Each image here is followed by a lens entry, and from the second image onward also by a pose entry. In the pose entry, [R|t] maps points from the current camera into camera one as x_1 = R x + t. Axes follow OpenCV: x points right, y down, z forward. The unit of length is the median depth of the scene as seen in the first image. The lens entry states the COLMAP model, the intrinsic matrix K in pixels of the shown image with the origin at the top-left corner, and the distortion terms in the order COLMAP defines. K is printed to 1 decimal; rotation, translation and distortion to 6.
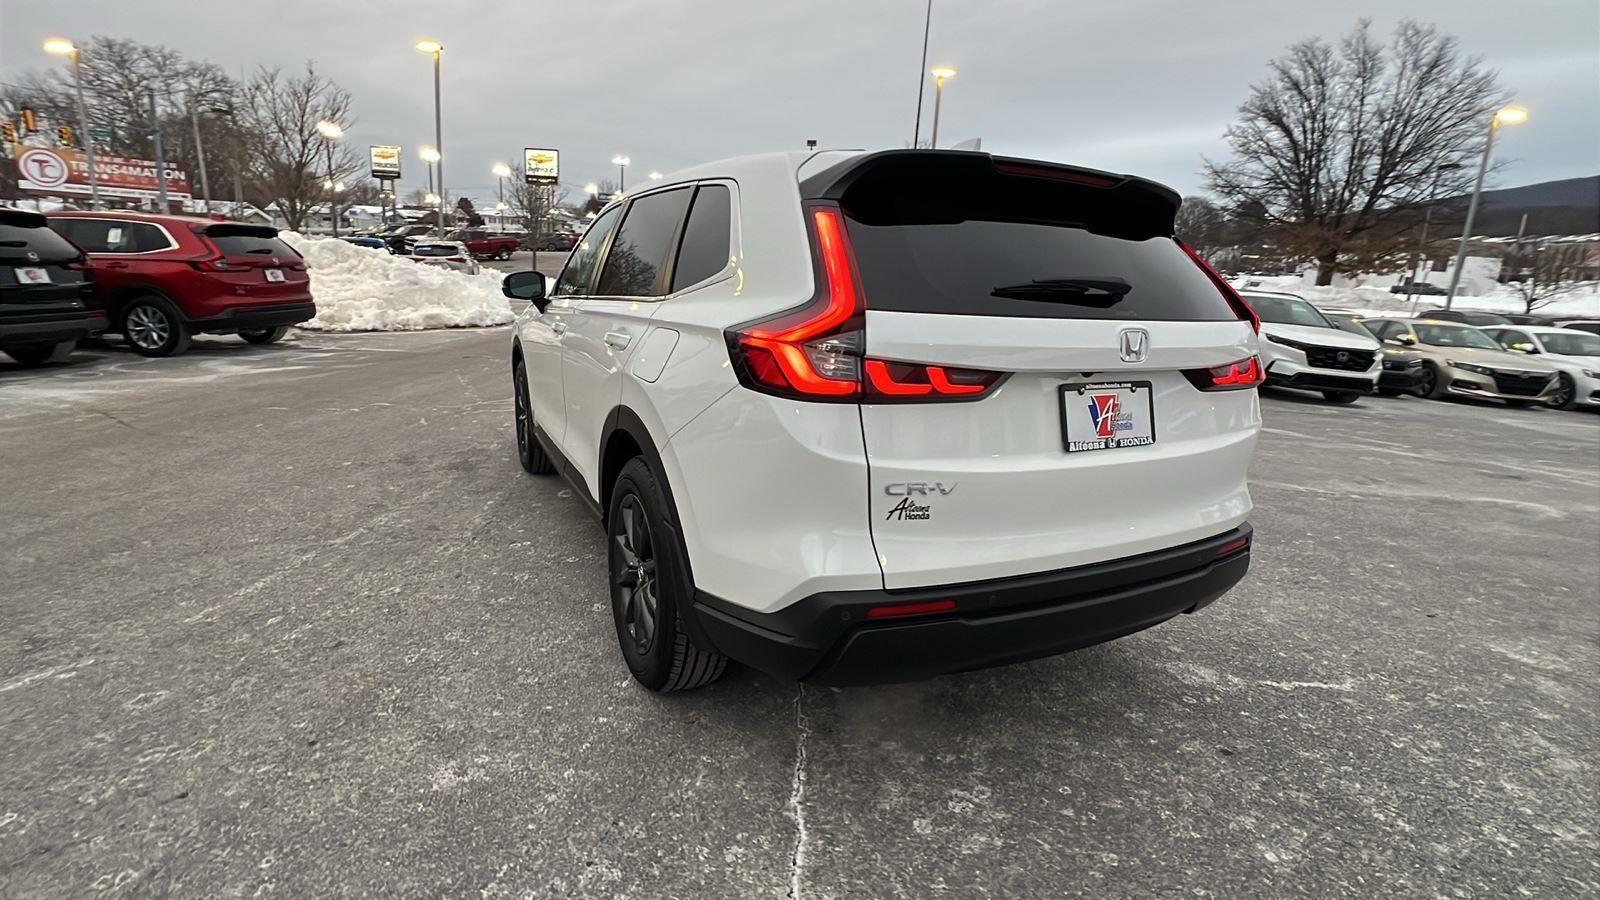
lens RADIAL K [[734.1, 0, 796.3], [0, 734.1, 442.6], [0, 0, 1]] dist [-0.002748, 0.000070]
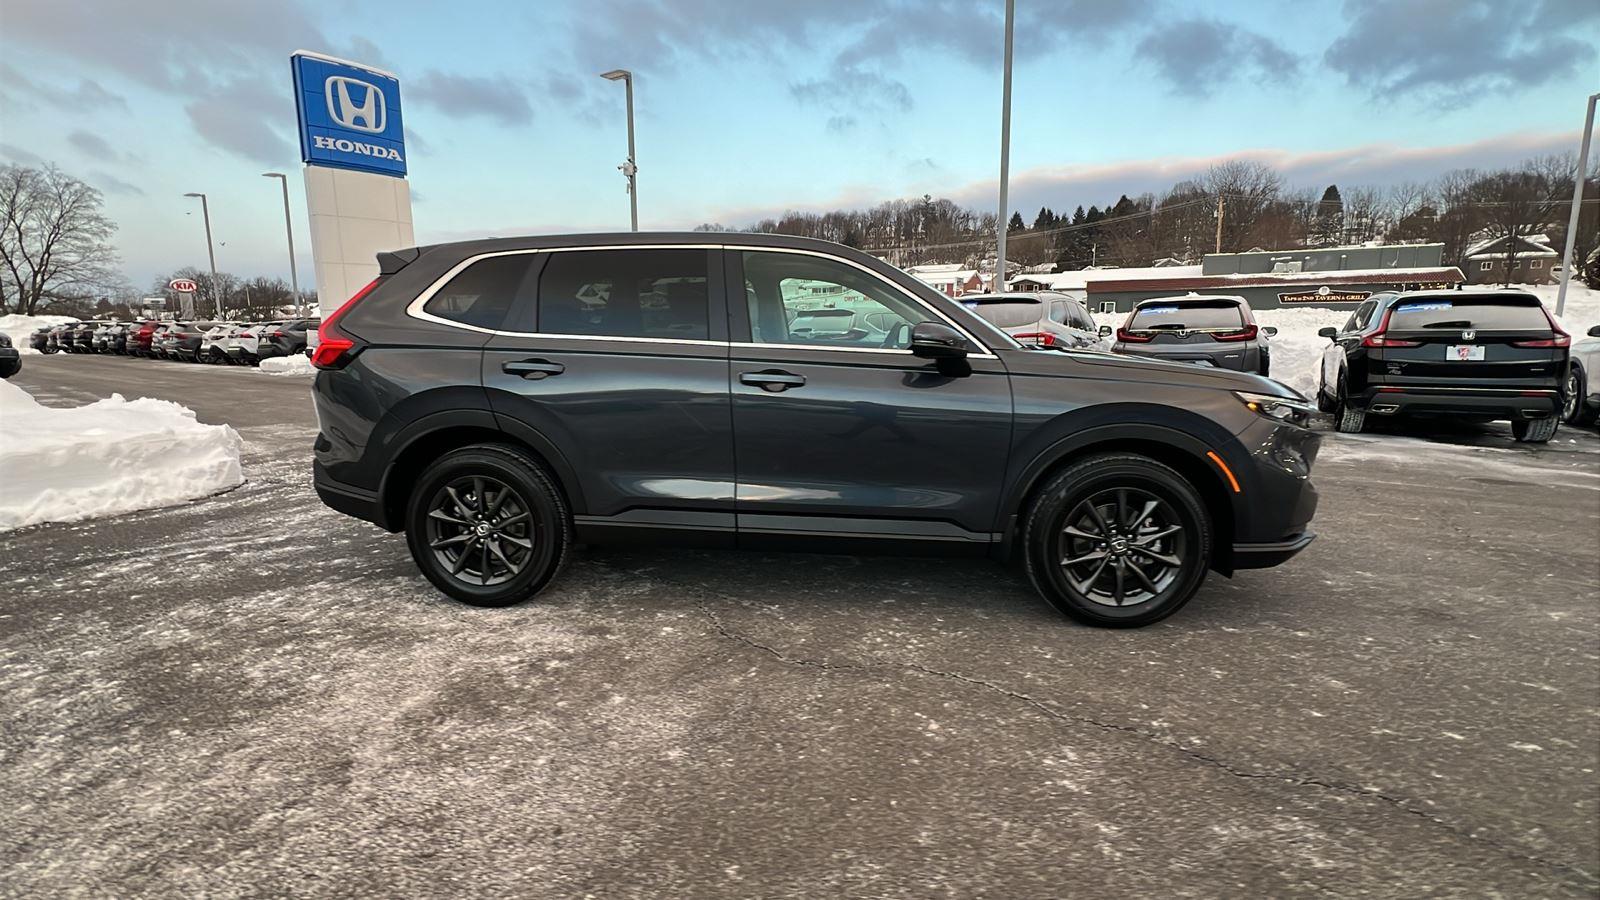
lens RADIAL K [[733.6, 0, 796.3], [0, 733.6, 446.4], [0, 0, 1]] dist [-0.001574, -0.001052]
pose [[-0.521807, 0.092117, -0.848075, 0.079229], [-0.211462, 0.949157, 0.233205, -0.029192], [0.826439, 0.301024, -0.475798, 0.153314]]
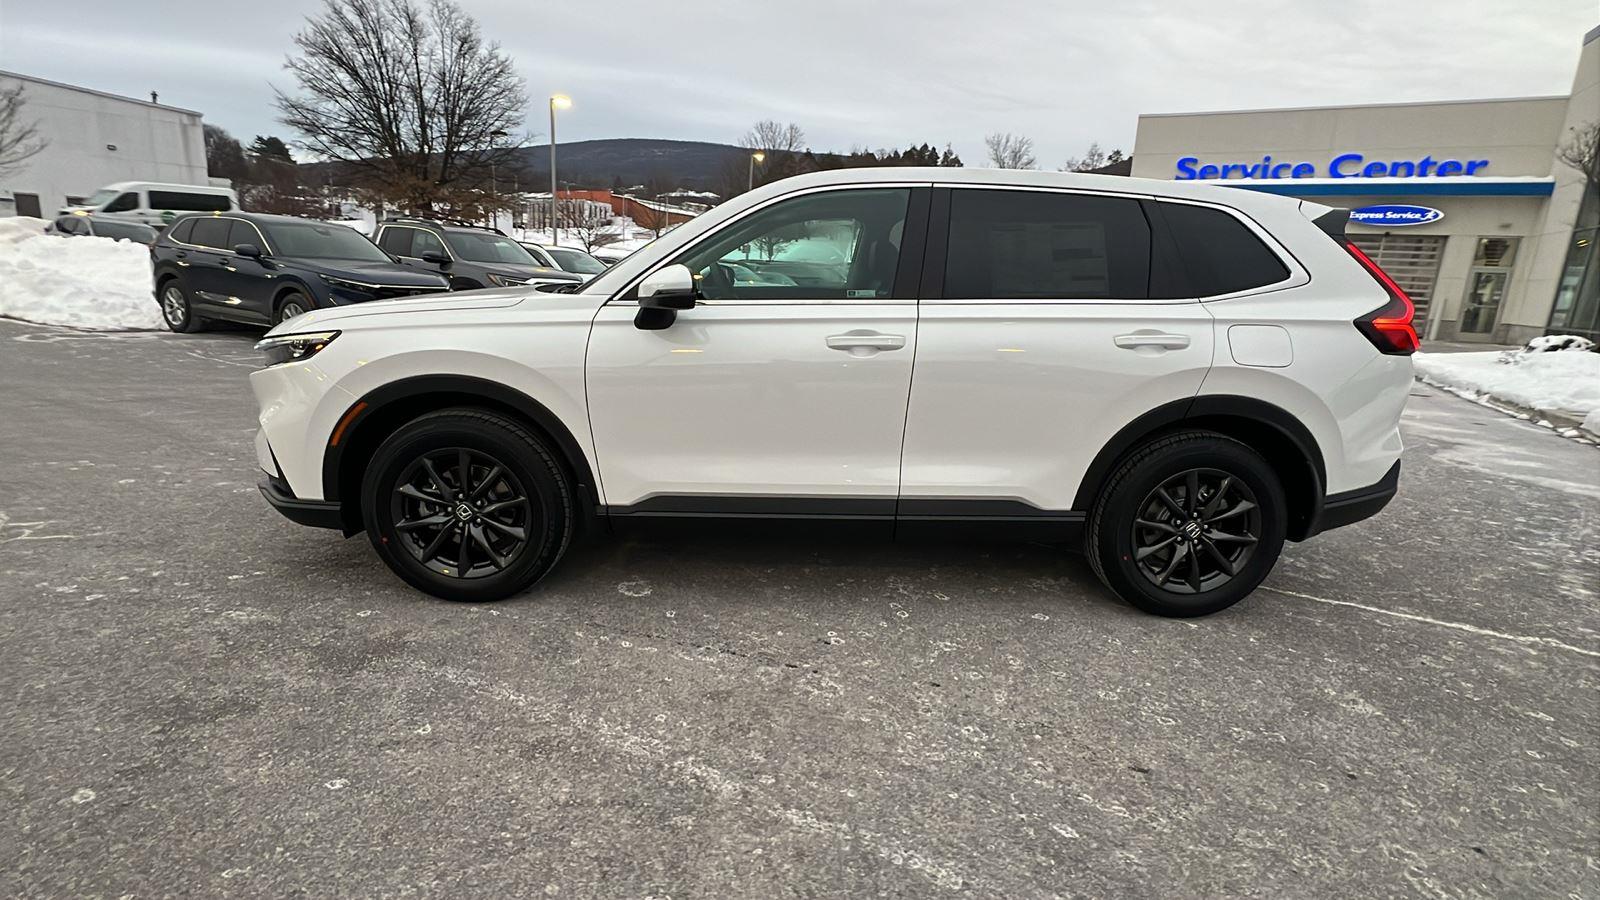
lens RADIAL K [[734.1, 0, 796.3], [0, 734.1, 442.6], [0, 0, 1]] dist [-0.002748, 0.000070]
pose [[0.422674, -0.240589, 0.873764, -0.101455], [0.175650, 0.967585, 0.181454, -0.019878], [-0.889097, 0.076781, 0.451233, 0.069258]]
